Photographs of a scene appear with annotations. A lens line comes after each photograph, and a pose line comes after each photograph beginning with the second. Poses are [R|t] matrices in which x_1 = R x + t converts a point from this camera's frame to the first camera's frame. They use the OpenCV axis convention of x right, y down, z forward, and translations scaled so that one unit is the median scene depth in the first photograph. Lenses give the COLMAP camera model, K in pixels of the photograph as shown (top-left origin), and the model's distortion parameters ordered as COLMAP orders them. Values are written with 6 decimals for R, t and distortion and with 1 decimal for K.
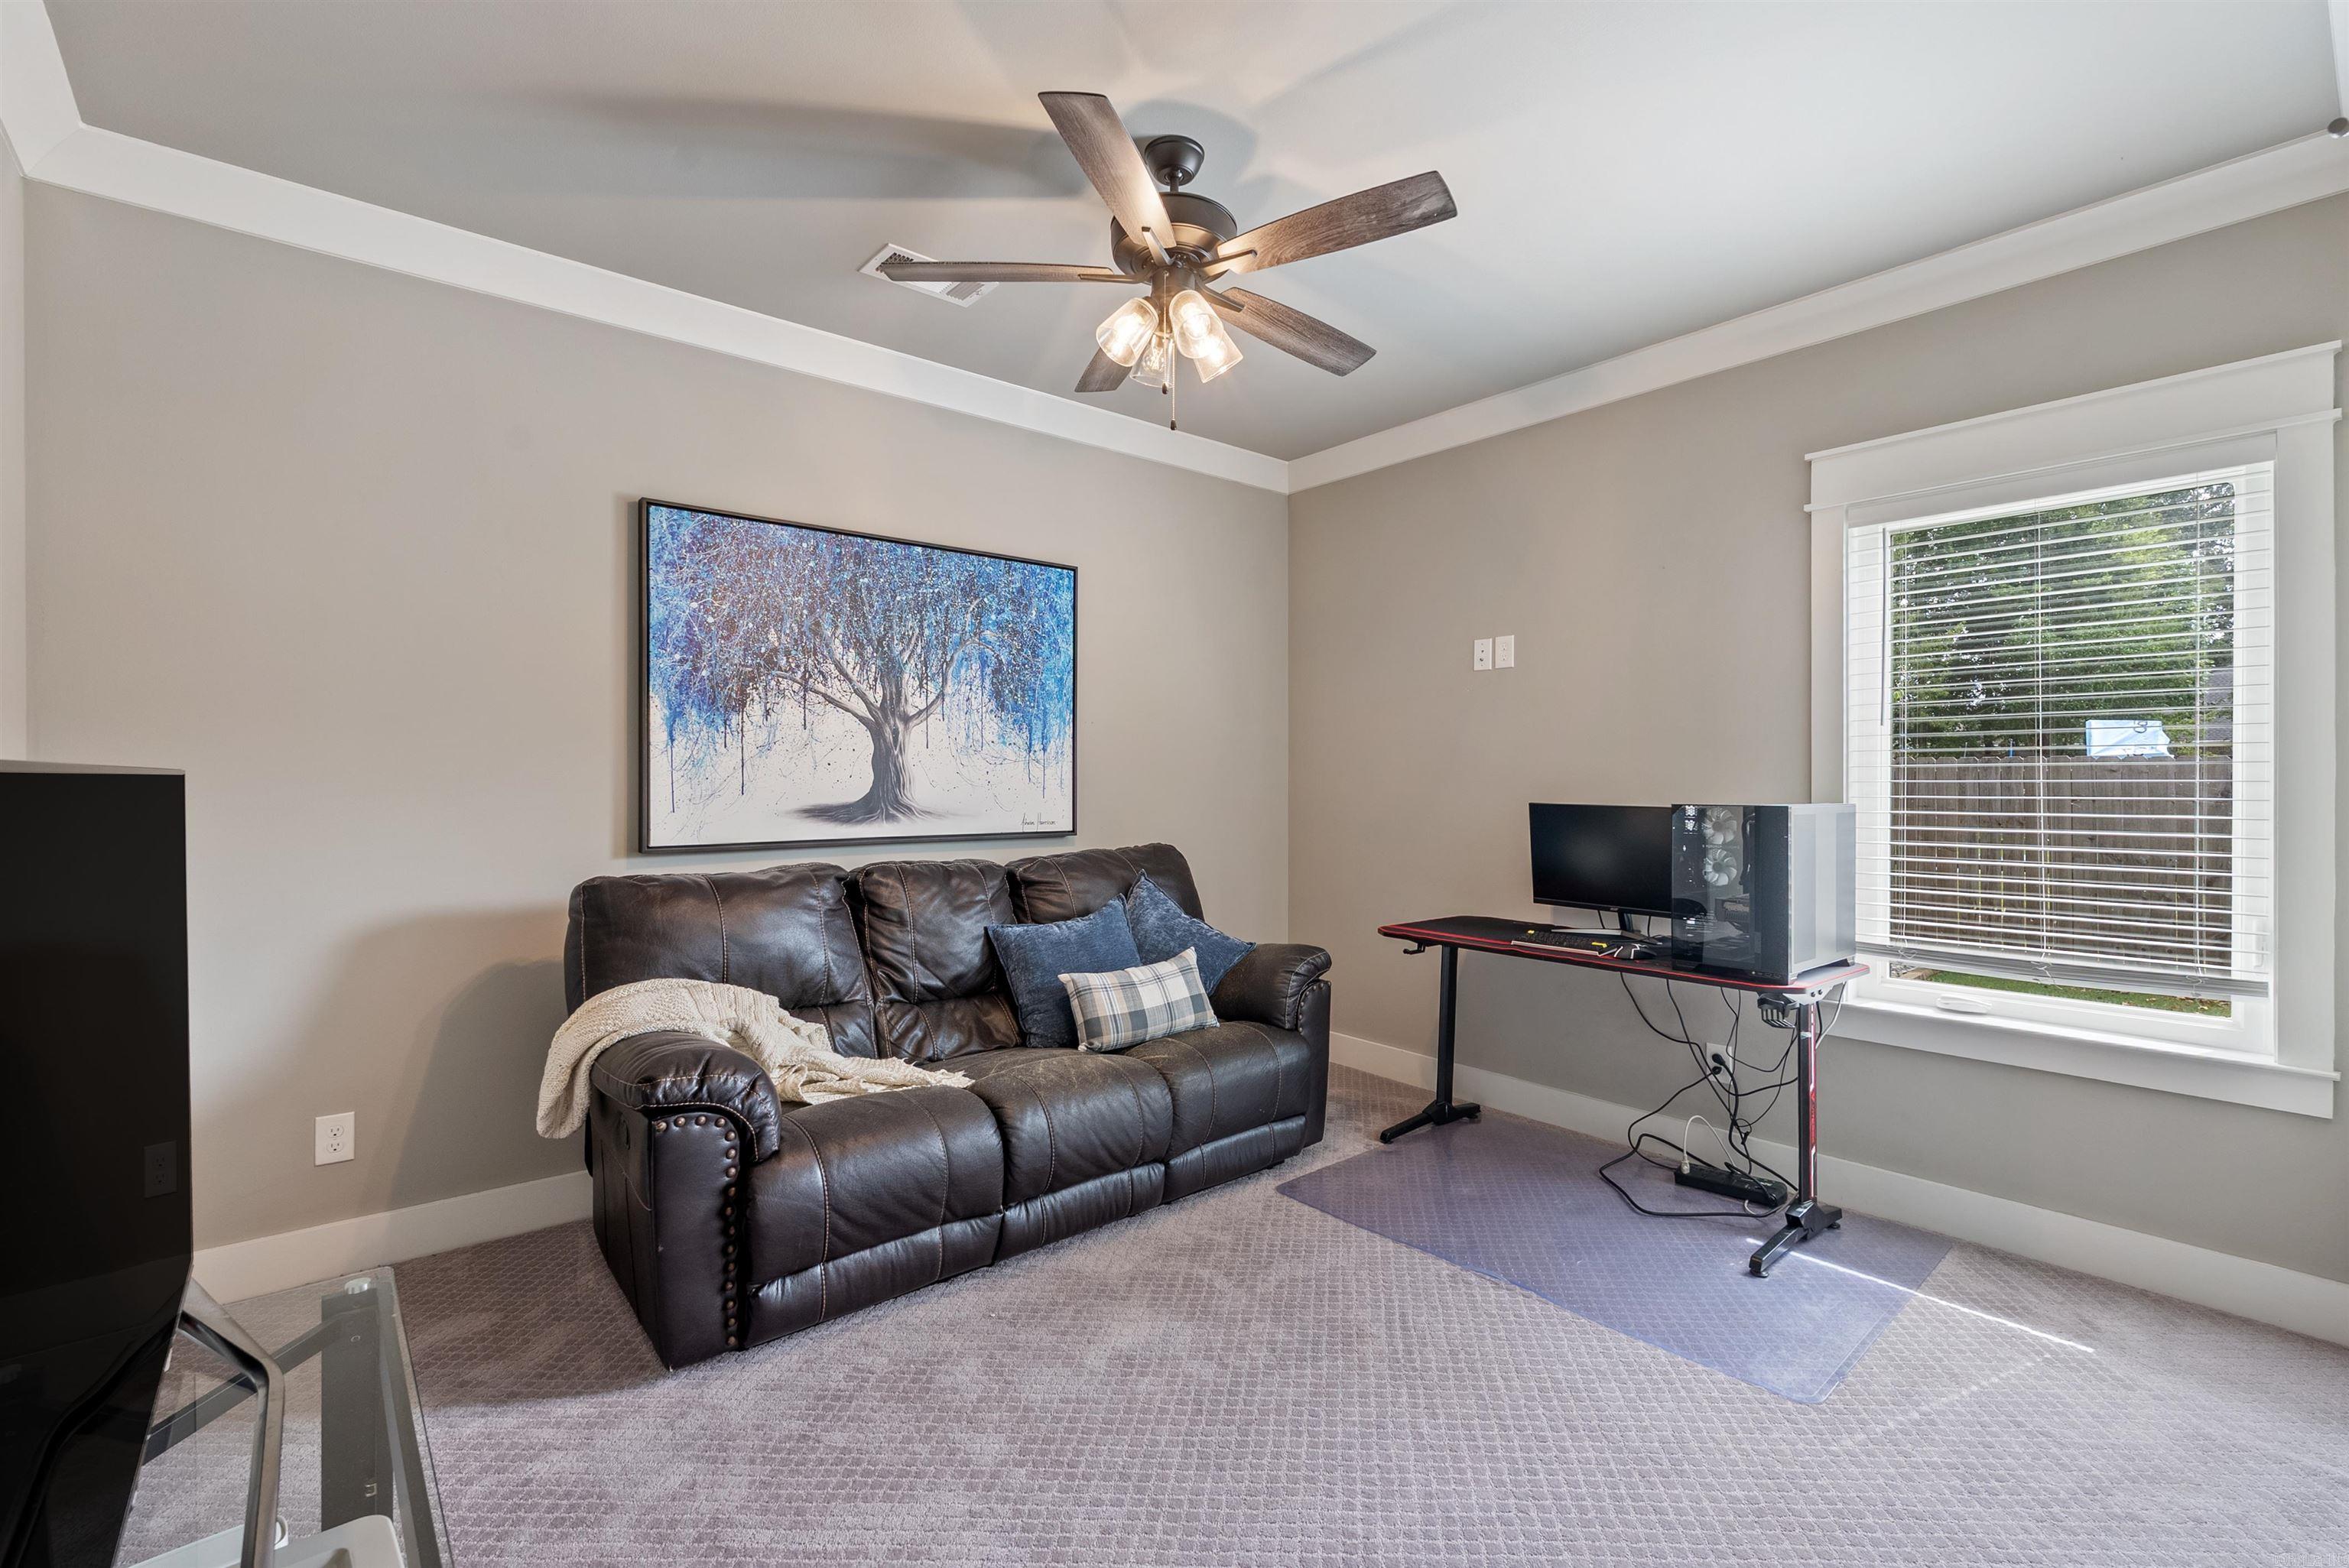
lens RADIAL K [[1032.0, 0, 1177.7], [0, 1032.0, 780.4], [0, 0, 1]] dist [-0.003031, -0.000188]
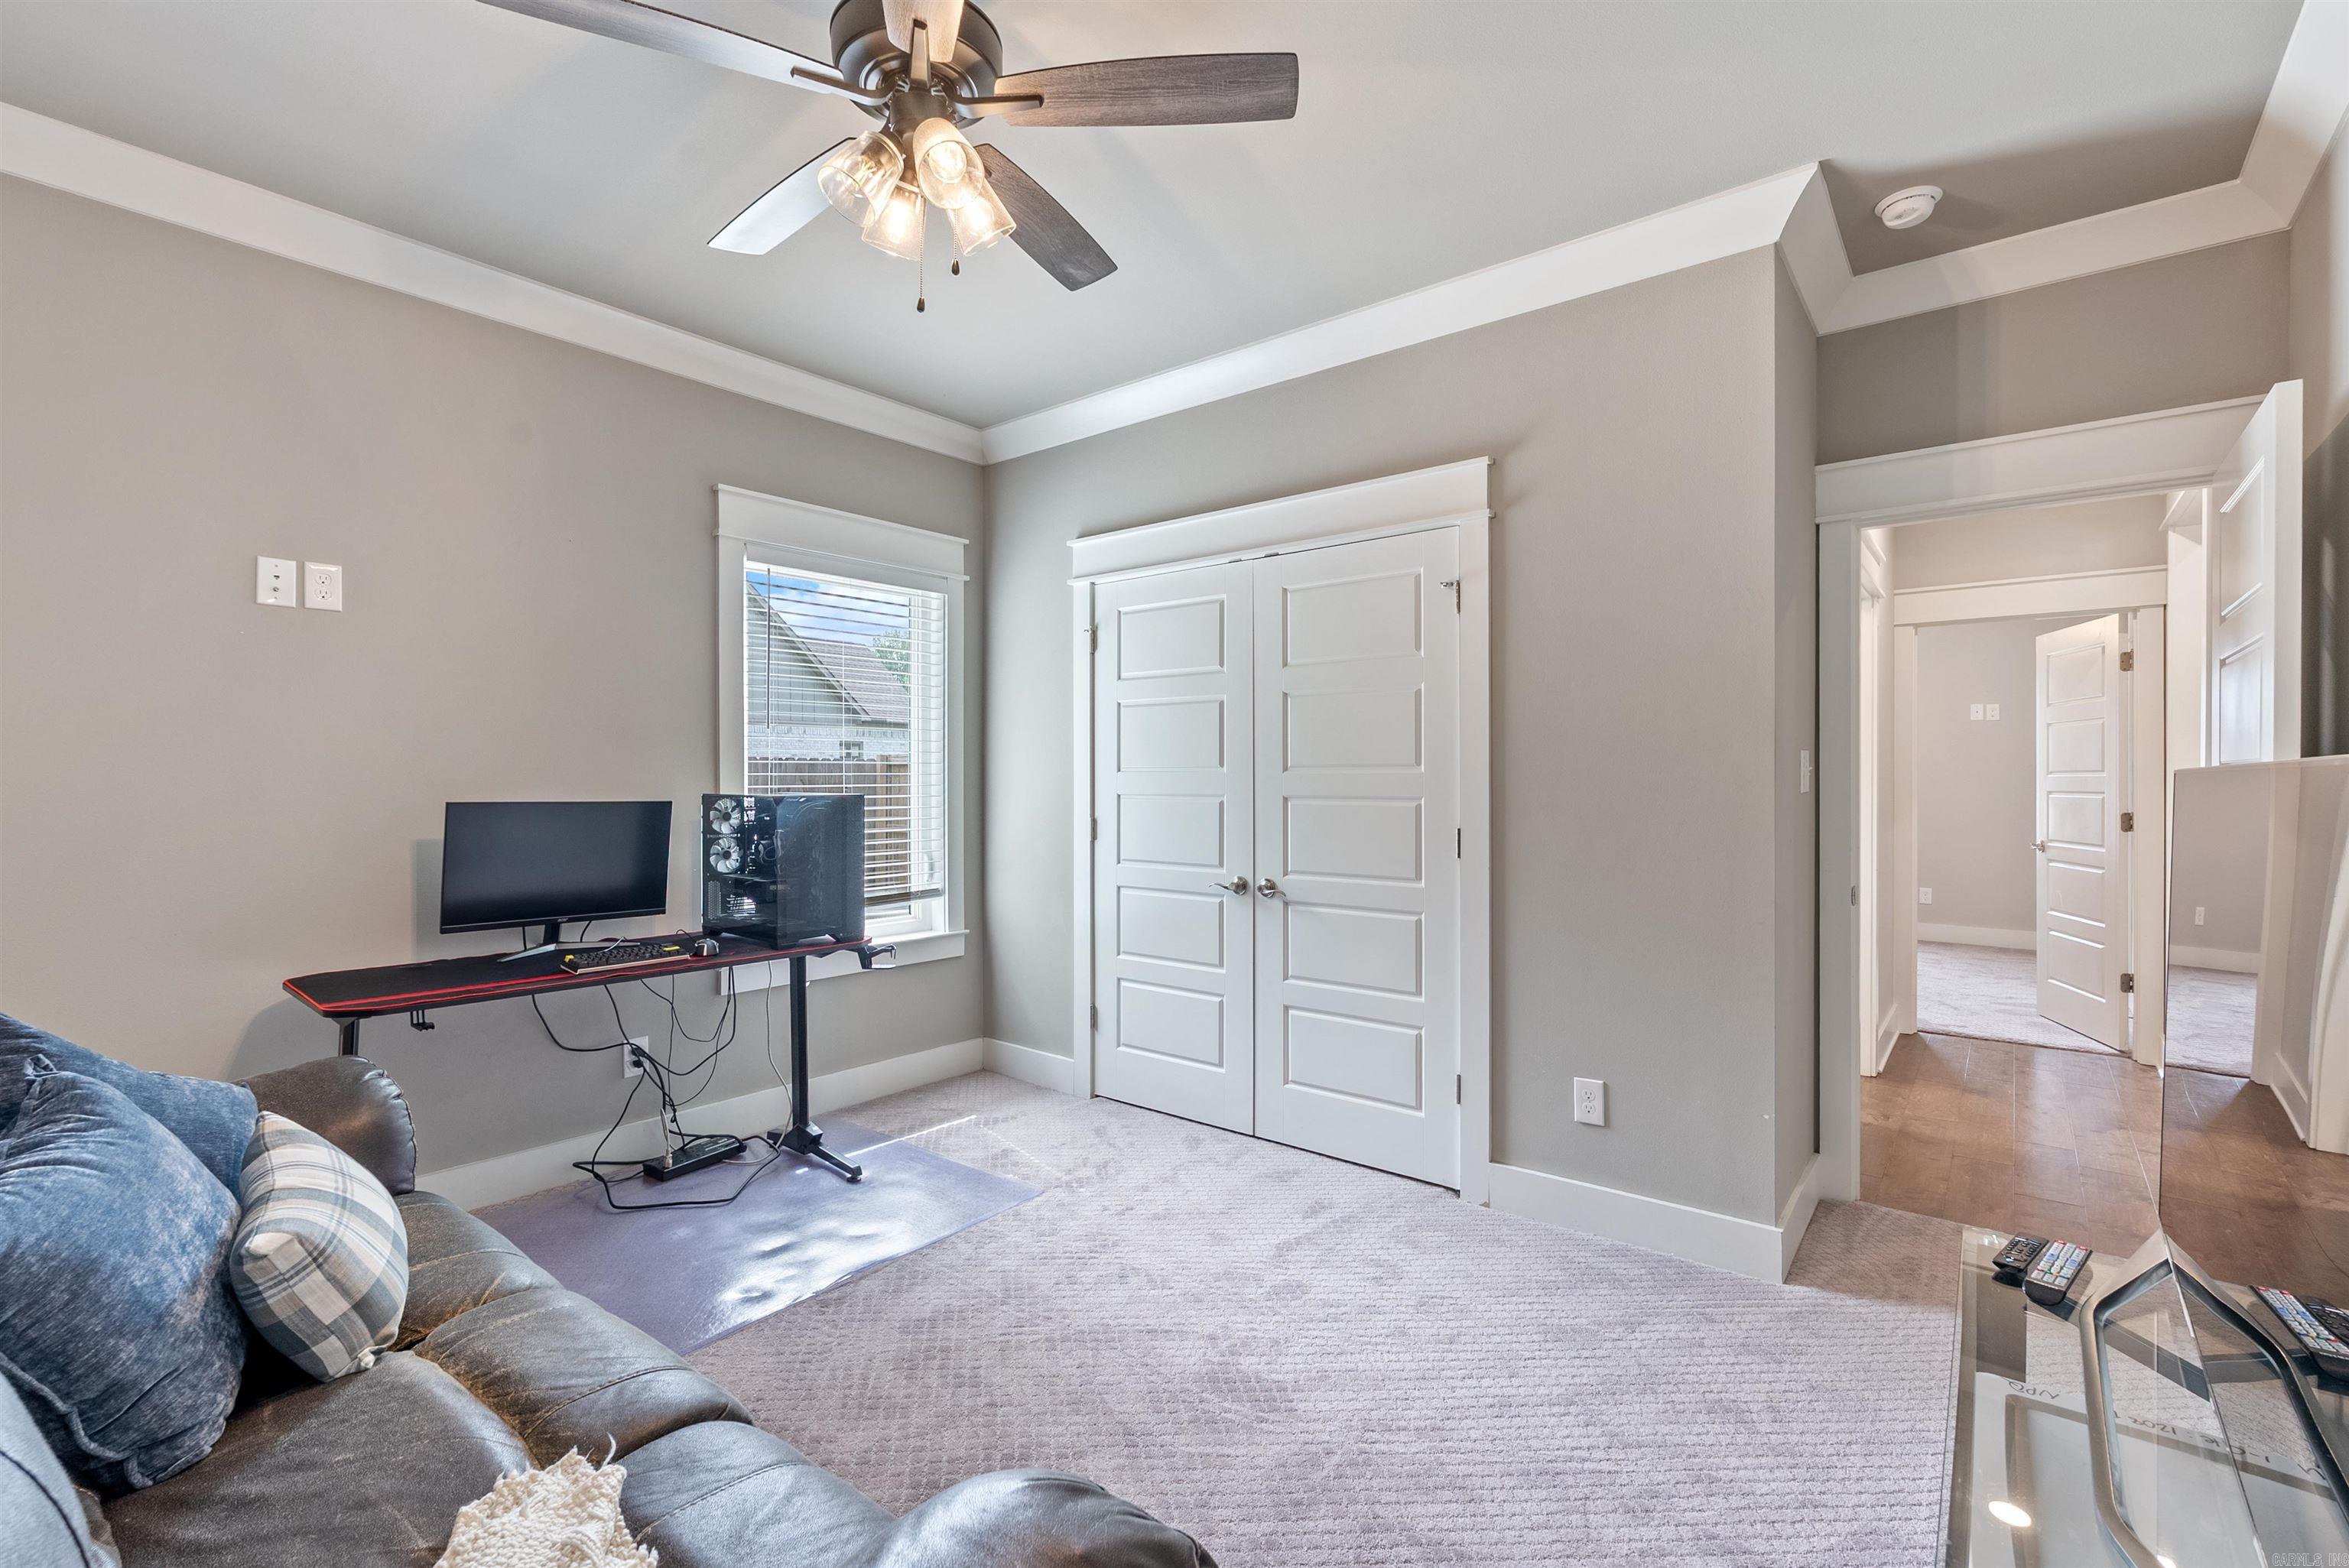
lens RADIAL K [[1032.0, 0, 1176.3], [0, 1032.0, 786.6], [0, 0, 1]] dist [-0.003031, -0.000188]
pose [[-0.181341, -0.008578, 0.983383, -0.614687], [0.001060, 0.999960, 0.008918, 0.004801], [-0.983420, 0.002660, -0.181325, 0.746252]]
